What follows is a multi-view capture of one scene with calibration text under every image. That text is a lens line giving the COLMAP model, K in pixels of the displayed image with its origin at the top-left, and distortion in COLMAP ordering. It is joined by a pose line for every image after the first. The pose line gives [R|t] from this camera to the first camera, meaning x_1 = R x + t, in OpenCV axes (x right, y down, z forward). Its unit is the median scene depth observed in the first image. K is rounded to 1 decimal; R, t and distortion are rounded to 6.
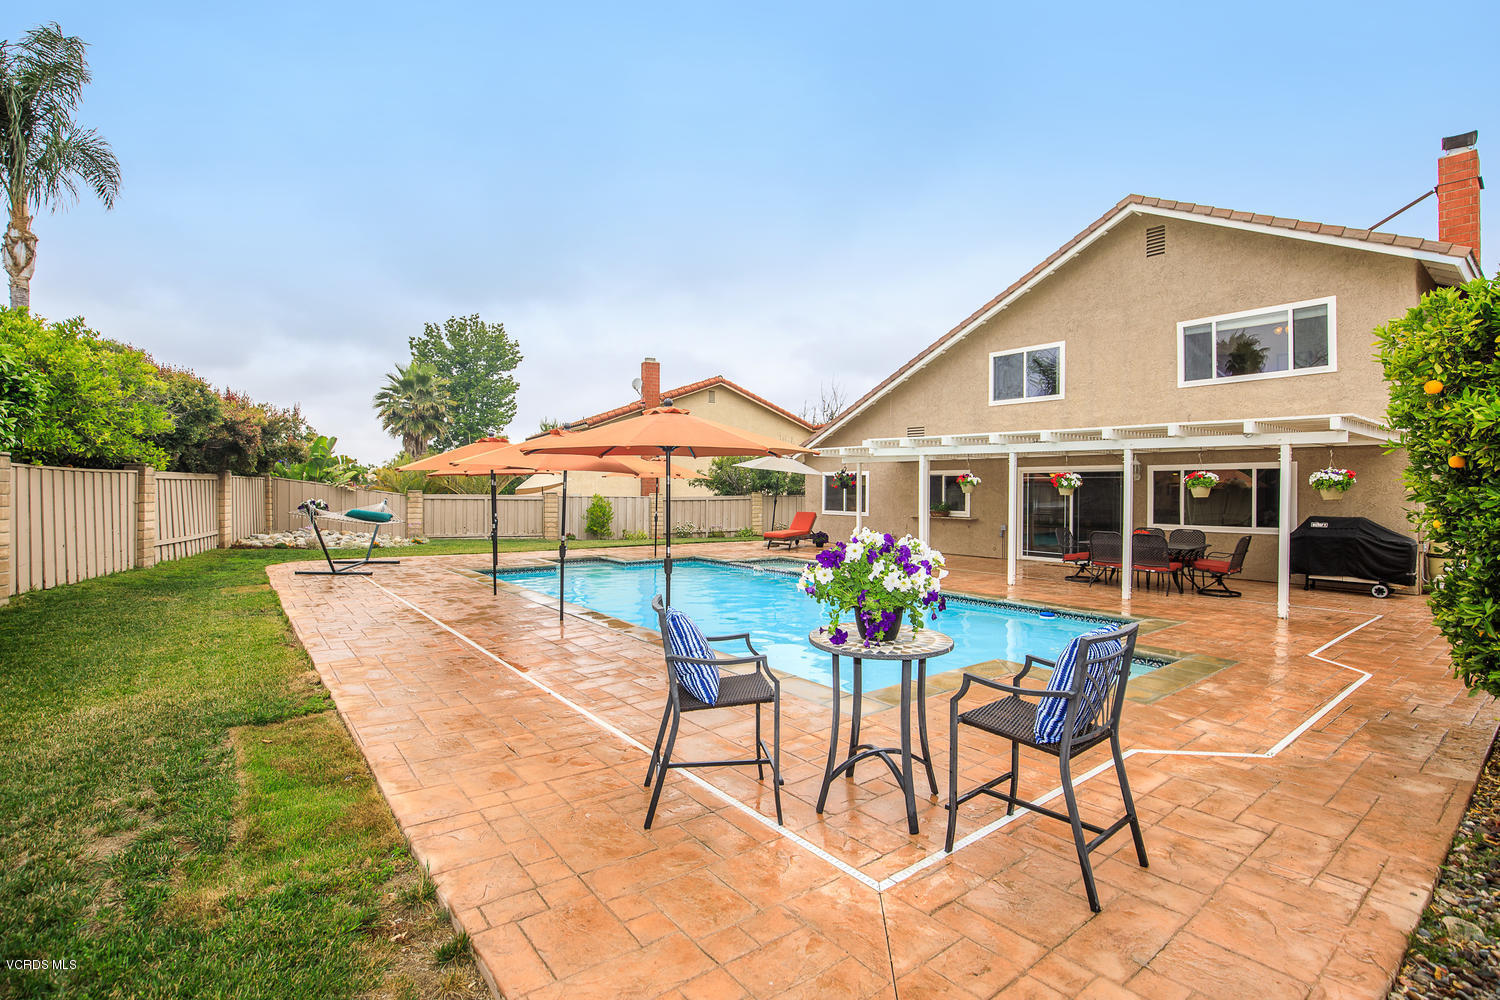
lens RADIAL K [[674.9, 0, 754.9], [0, 674.9, 498.1], [0, 0, 1]] dist [-0.001534, 0.000975]
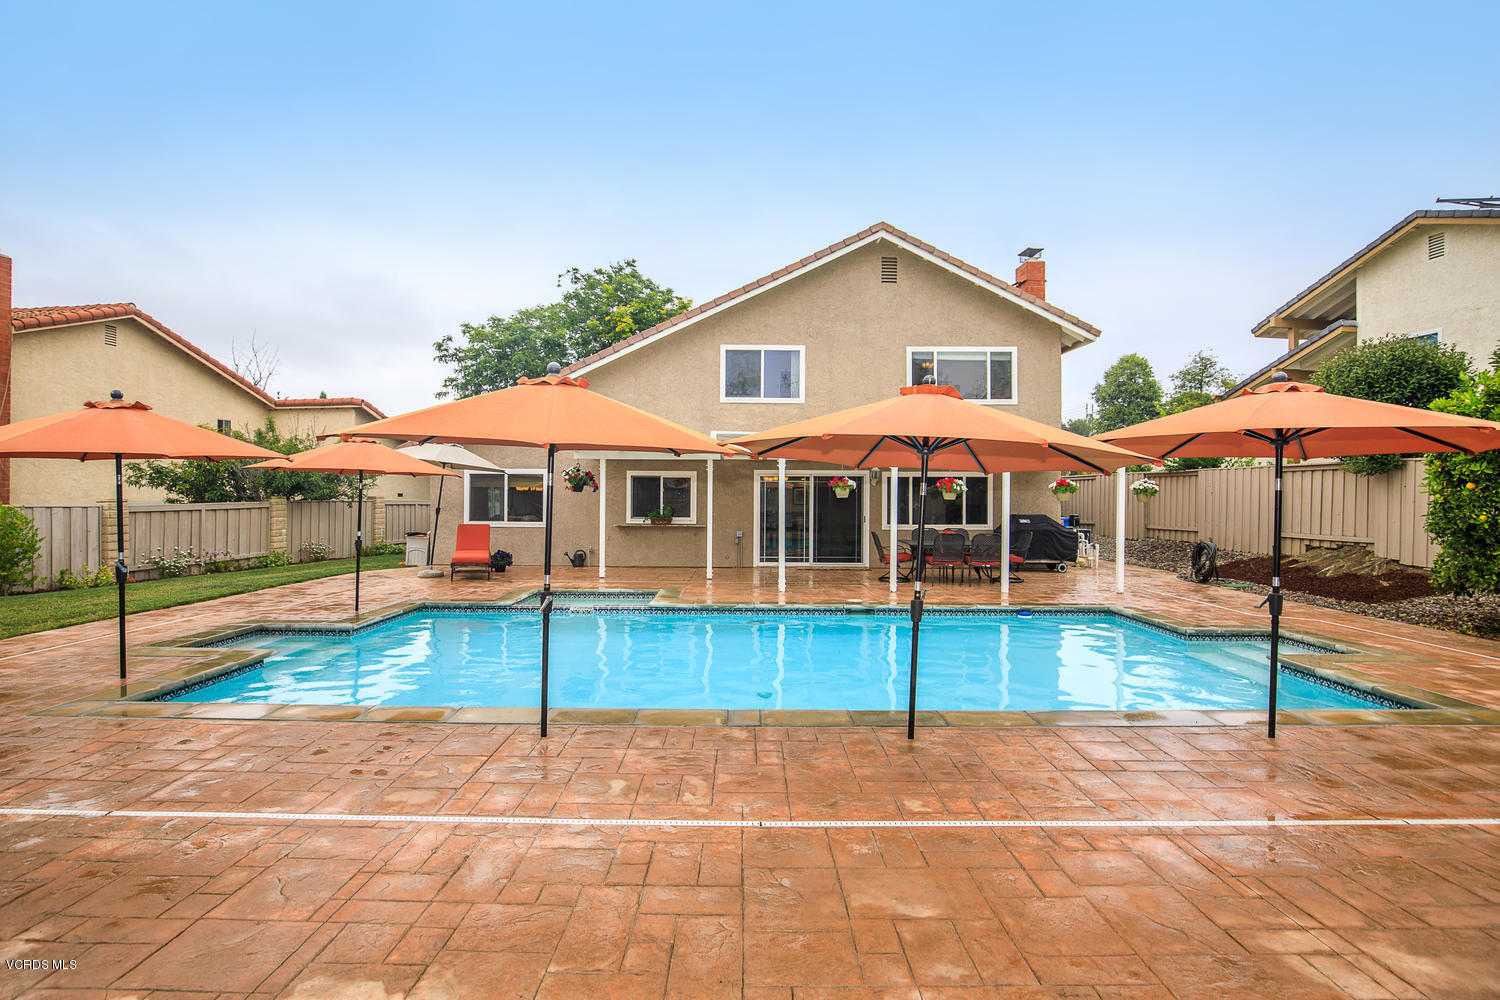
lens RADIAL K [[674.9, 0, 746.5], [0, 674.9, 499.4], [0, 0, 1]] dist [-0.001534, 0.000975]
pose [[0.637578, -0.005976, 0.770362, -0.373511], [0.007515, 0.999971, 0.001537, -0.005875], [-0.770349, 0.004809, 0.637605, 0.427079]]
